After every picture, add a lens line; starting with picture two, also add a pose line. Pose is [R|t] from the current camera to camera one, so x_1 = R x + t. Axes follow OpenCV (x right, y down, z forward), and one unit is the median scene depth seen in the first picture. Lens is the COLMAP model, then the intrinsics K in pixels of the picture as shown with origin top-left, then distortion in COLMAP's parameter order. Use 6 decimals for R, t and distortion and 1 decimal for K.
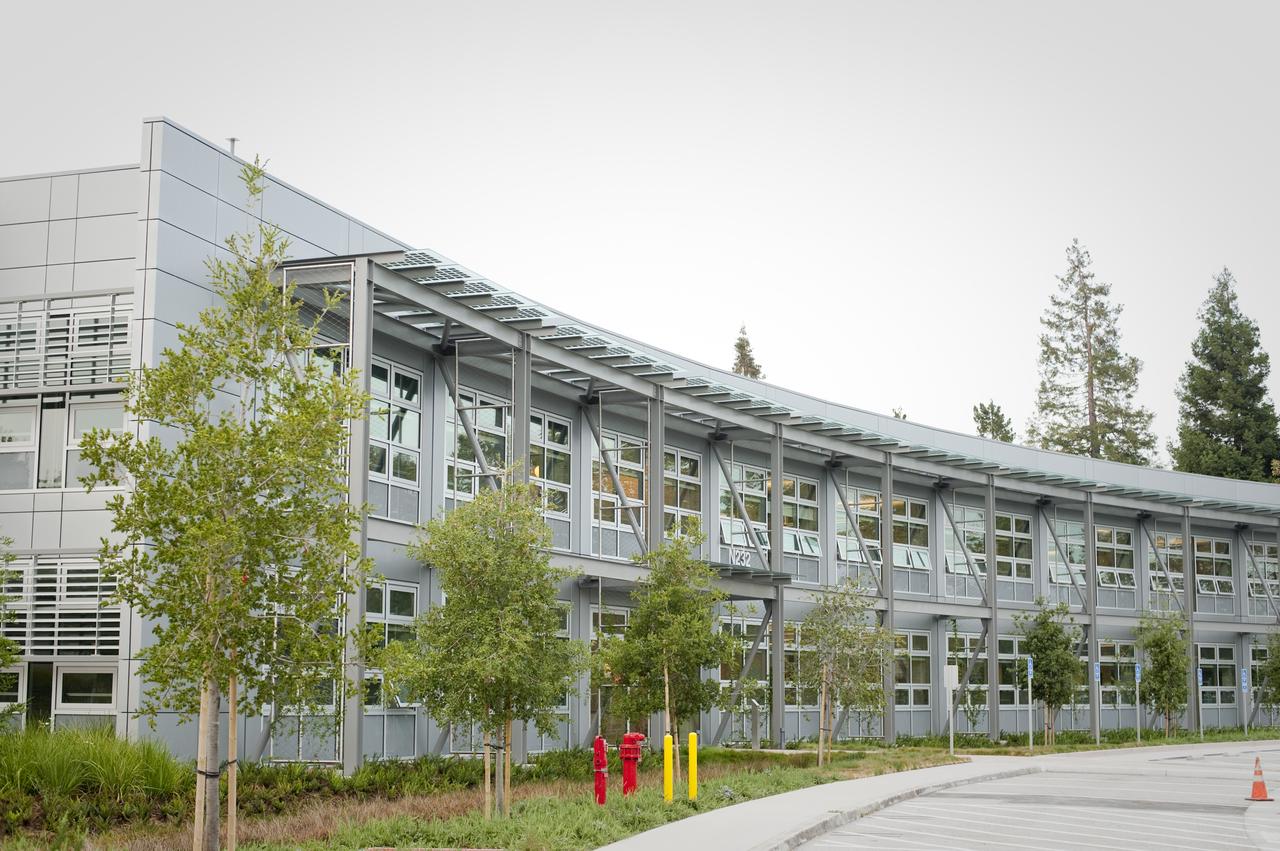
lens RADIAL K [[1961.8, 0, 640.0], [0, 1961.8, 425.5], [0, 0, 1]] dist [-0.097887, 0.064516]
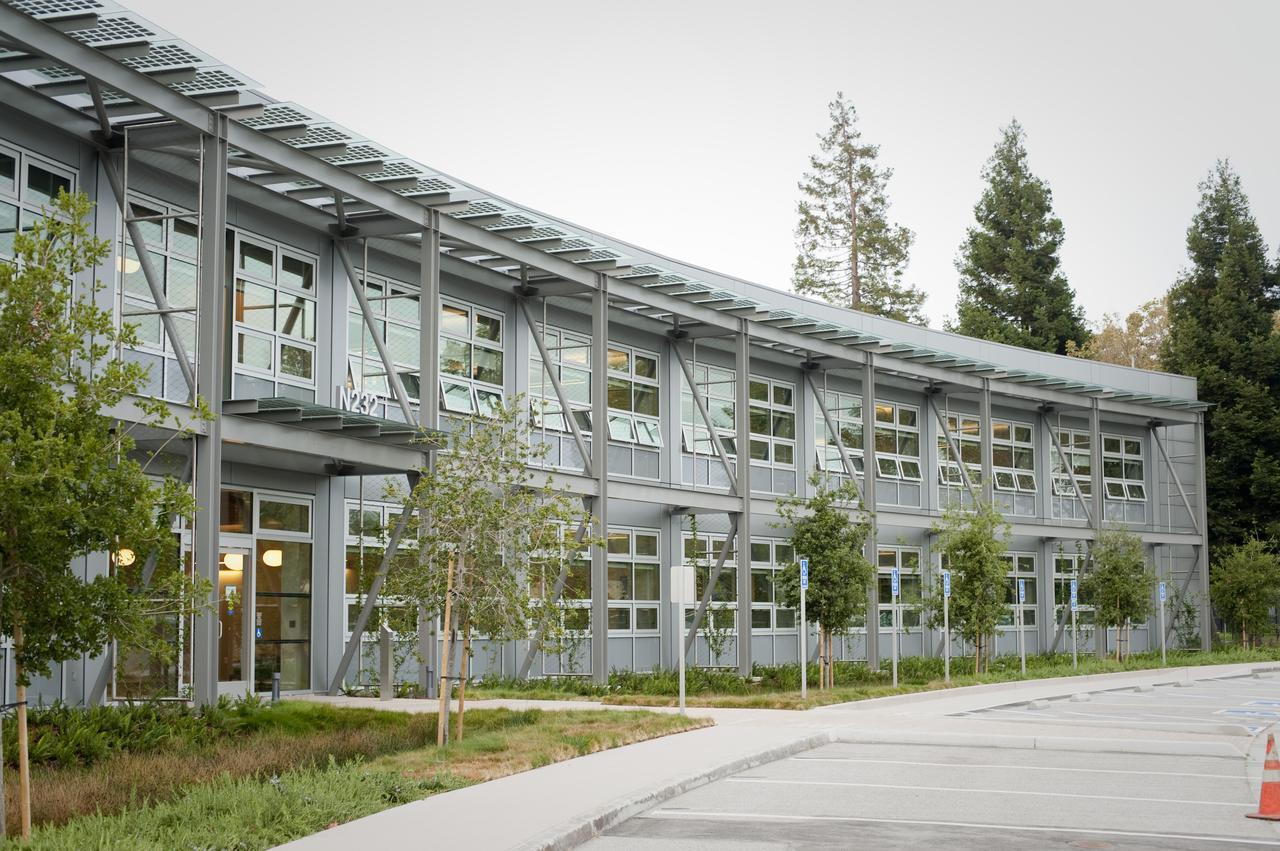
lens RADIAL K [[1937.8, 0, 640.0], [0, 1937.8, 425.5], [0, 0, 1]] dist [-0.124993, 0.037728]
pose [[0.991734, 0.007469, 0.128091, 0.042623], [-0.012404, 0.999209, 0.037777, 0.034946], [-0.127708, -0.039053, 0.991043, 0.252634]]
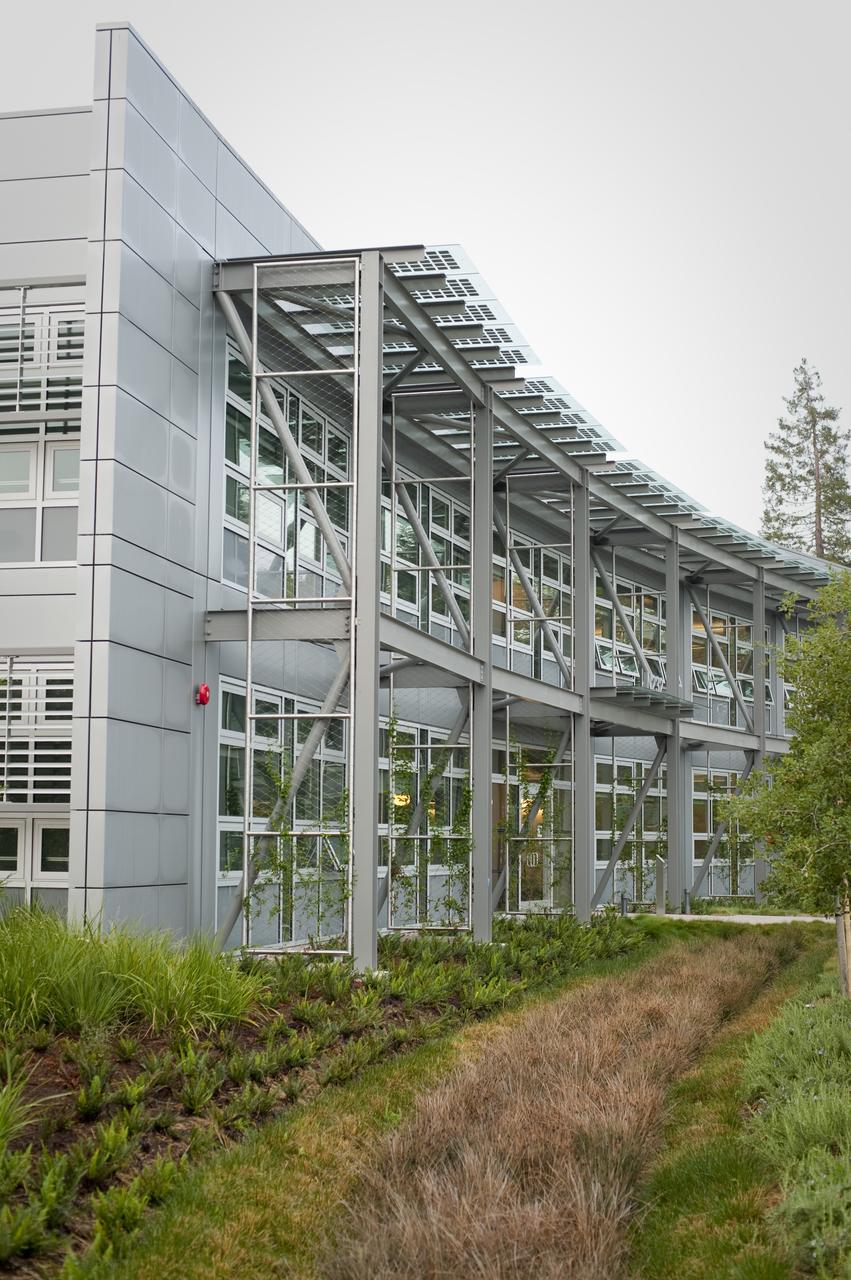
lens RADIAL K [[1961.8, 0, 425.5], [0, 1961.8, 640.0], [0, 0, 1]] dist [-0.097887, 0.064516]
pose [[0.993922, 0.016314, 0.108873, -0.095148], [-0.020417, 0.999118, 0.036685, 0.014401], [-0.108179, -0.038685, 0.993379, 0.134254]]
